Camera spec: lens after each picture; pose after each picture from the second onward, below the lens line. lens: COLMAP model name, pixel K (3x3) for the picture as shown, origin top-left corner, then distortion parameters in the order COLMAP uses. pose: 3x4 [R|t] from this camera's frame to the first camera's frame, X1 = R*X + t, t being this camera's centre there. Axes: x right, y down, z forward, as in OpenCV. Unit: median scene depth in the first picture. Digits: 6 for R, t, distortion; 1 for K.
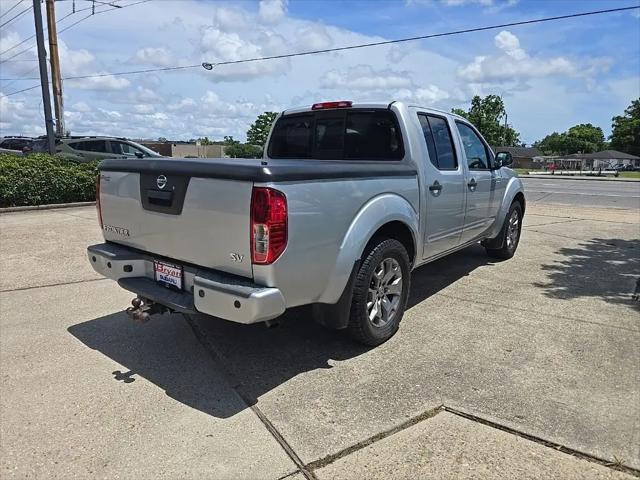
lens RADIAL K [[428.6, 0, 322.0], [0, 428.6, 239.7], [0, 0, 1]] dist [0.059929, -0.056378]
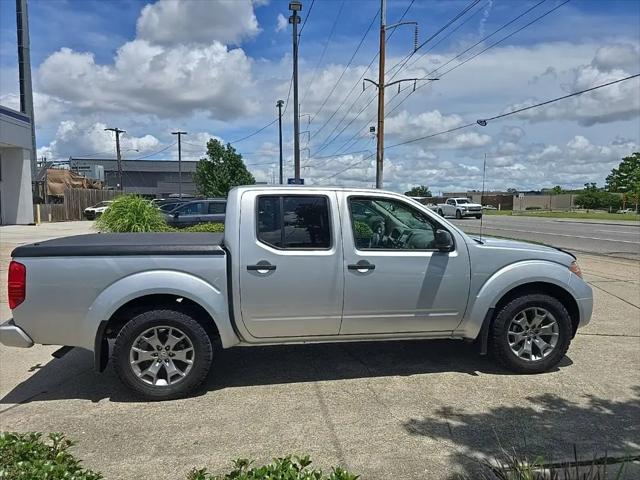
lens RADIAL K [[435.2, 0, 320.0], [0, 435.2, 240.0], [0, 0, 1]] dist [0.062592, -0.066253]
pose [[0.724038, 0.041633, -0.688503, 1.269051], [-0.121003, 0.990364, -0.067363, -0.157817], [0.679064, 0.132084, 0.722098, 0.410848]]
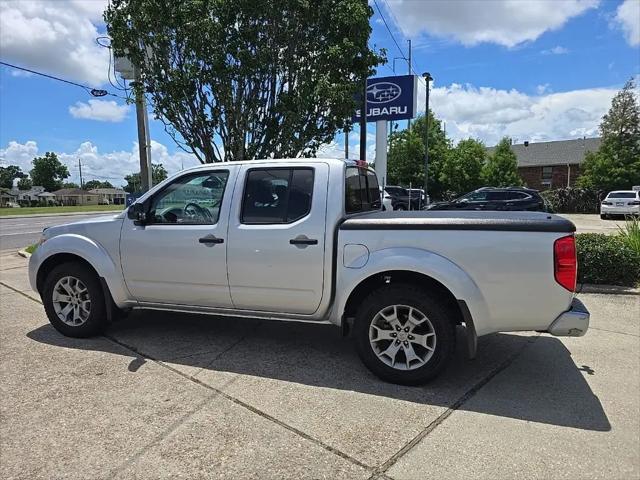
lens RADIAL K [[432.4, 0, 322.4], [0, 432.4, 240.2], [0, 0, 1]] dist [0.064689, -0.057009]
pose [[-0.331079, -0.110110, 0.937157, -1.267034], [0.180516, 0.967434, 0.177440, -0.423808], [-0.926175, 0.227919, -0.300421, 1.851869]]
